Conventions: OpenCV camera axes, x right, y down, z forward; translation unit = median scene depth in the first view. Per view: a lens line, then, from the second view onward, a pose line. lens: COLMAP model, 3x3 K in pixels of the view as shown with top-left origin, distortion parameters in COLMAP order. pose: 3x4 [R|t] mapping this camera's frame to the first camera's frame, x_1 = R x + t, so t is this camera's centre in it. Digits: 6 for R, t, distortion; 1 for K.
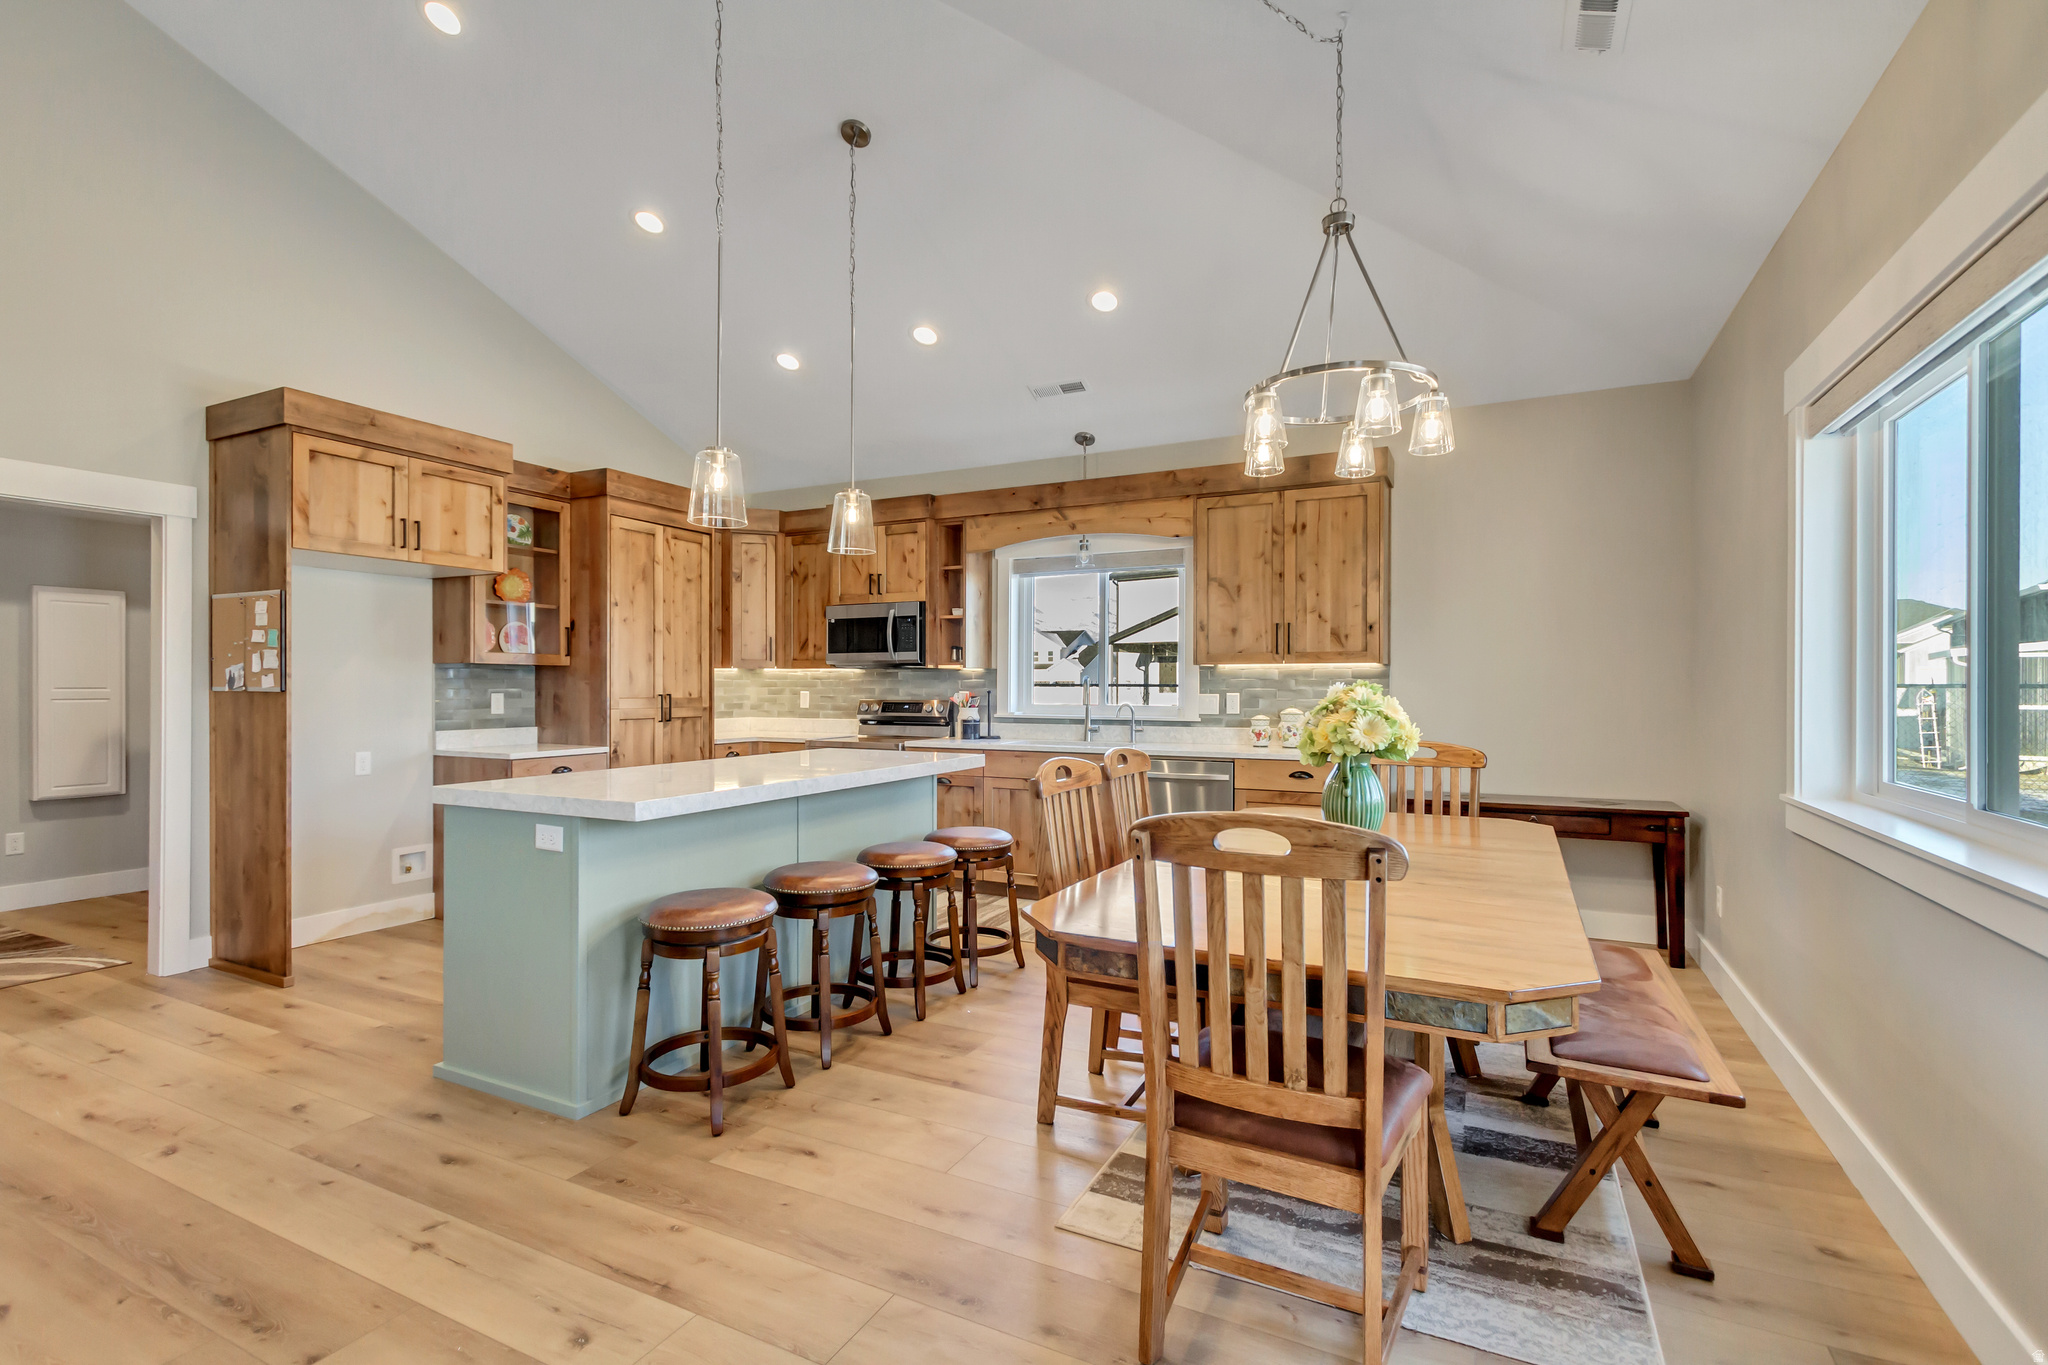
lens RADIAL K [[947.7, 0, 1029.1], [0, 947.7, 688.8], [0, 0, 1]] dist [0.009453, -0.000965]
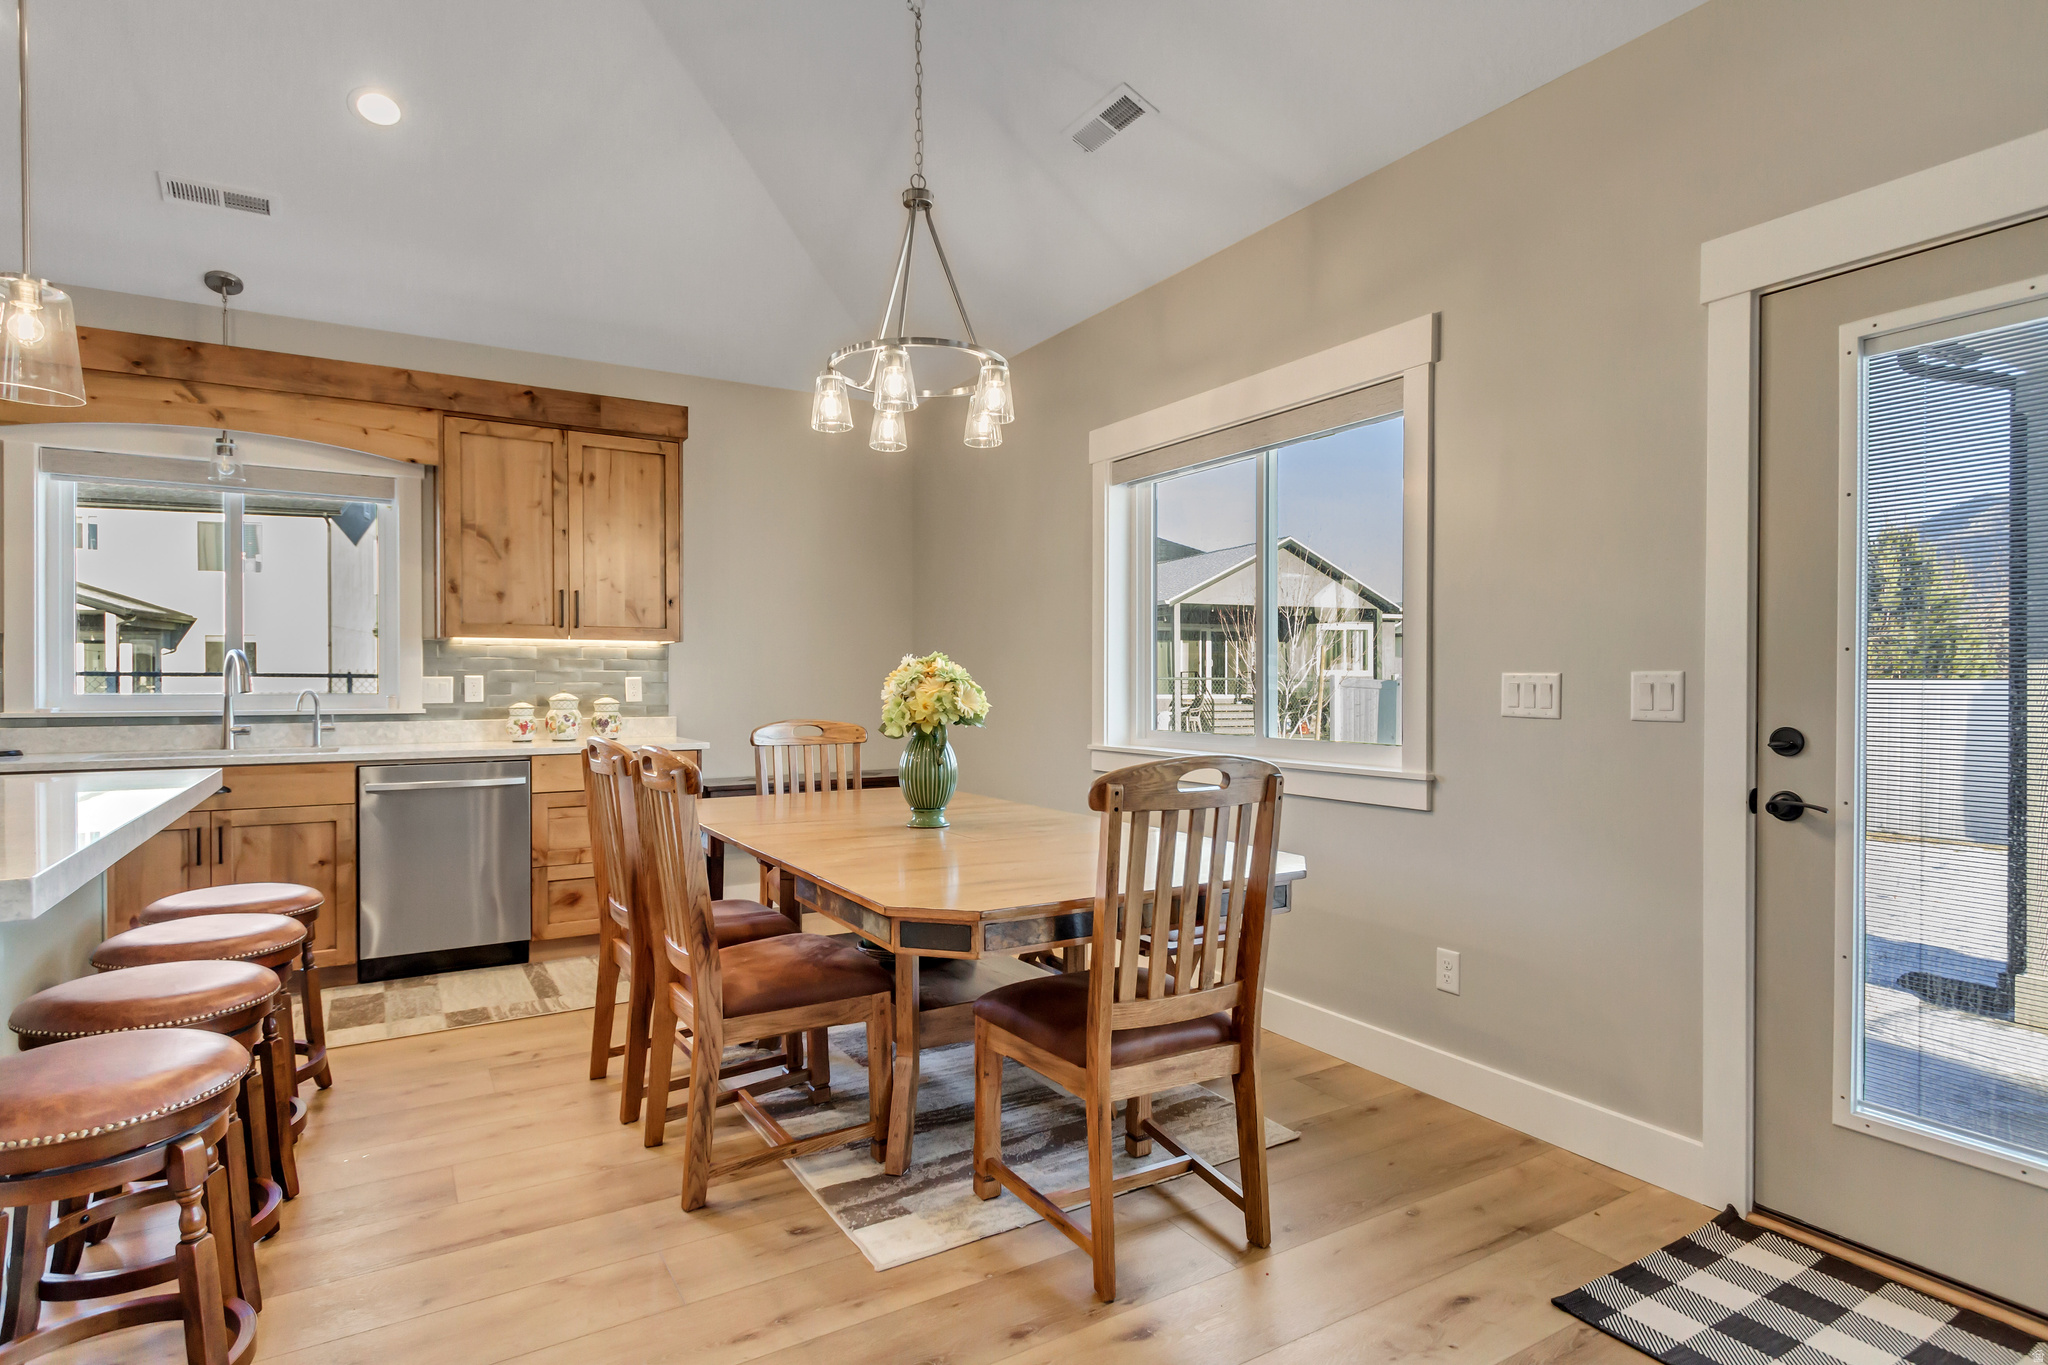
lens RADIAL K [[1073.2, 0, 1037.5], [0, 1073.2, 701.5], [0, 0, 1]] dist [0.002225, -0.000682]
pose [[0.520662, -0.014570, 0.853638, -0.312616], [0.002797, 0.999878, 0.015360, 0.014125], [-0.853758, -0.005610, 0.520640, 0.156908]]
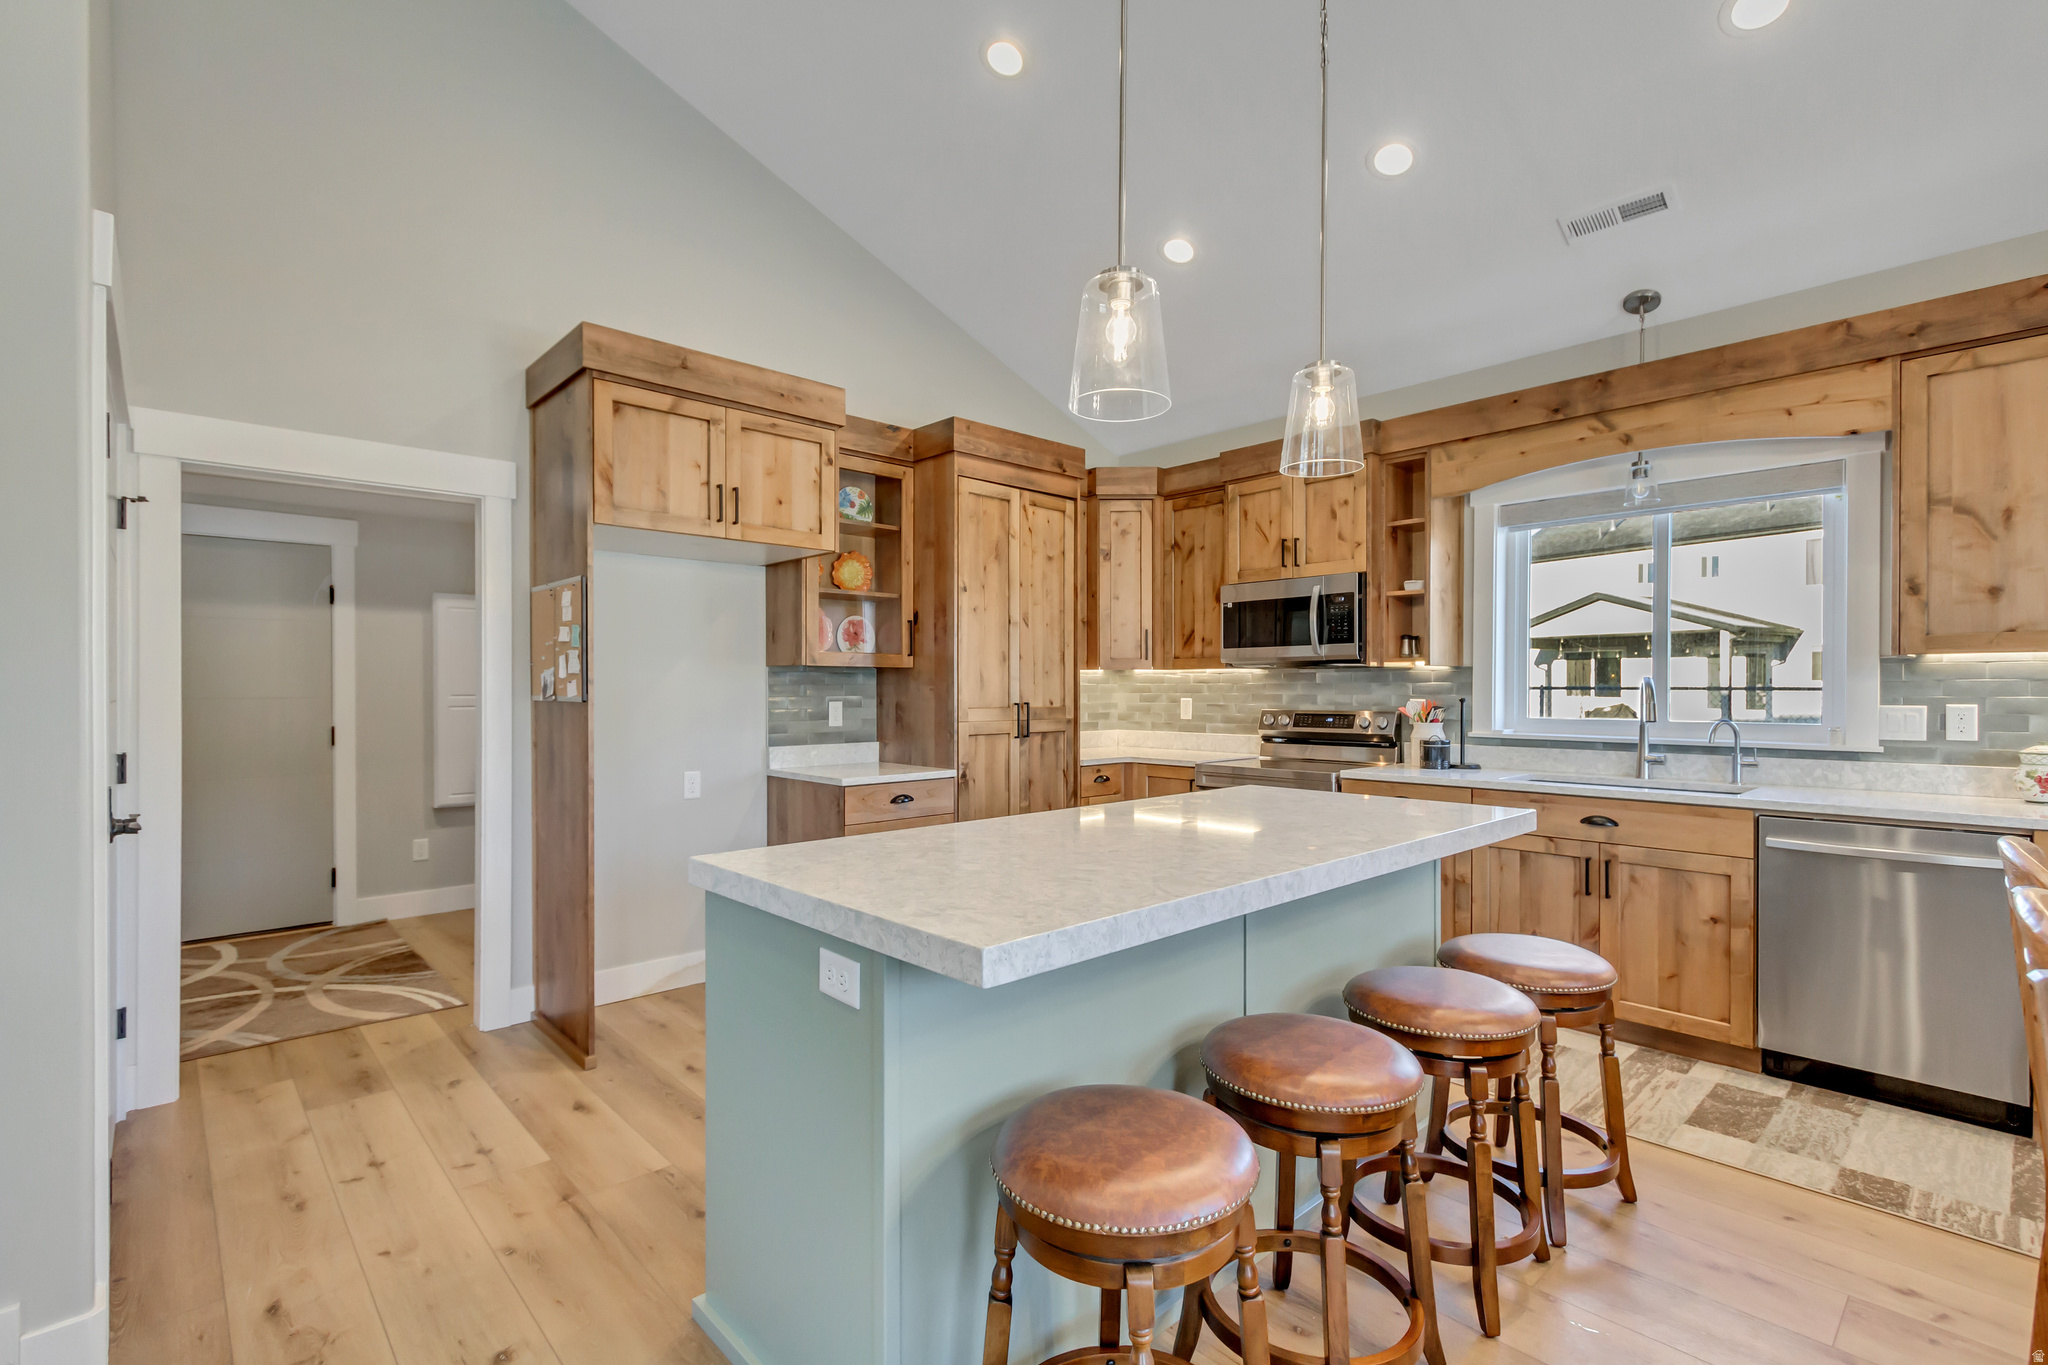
lens RADIAL K [[947.7, 0, 1031.0], [0, 947.7, 692.8], [0, 0, 1]] dist [0.009453, -0.000965]
pose [[0.939581, -0.000665, -0.342325, -0.118450], [0.001233, 0.999998, 0.001442, -0.004220], [0.342323, -0.001777, 0.939581, 0.289964]]
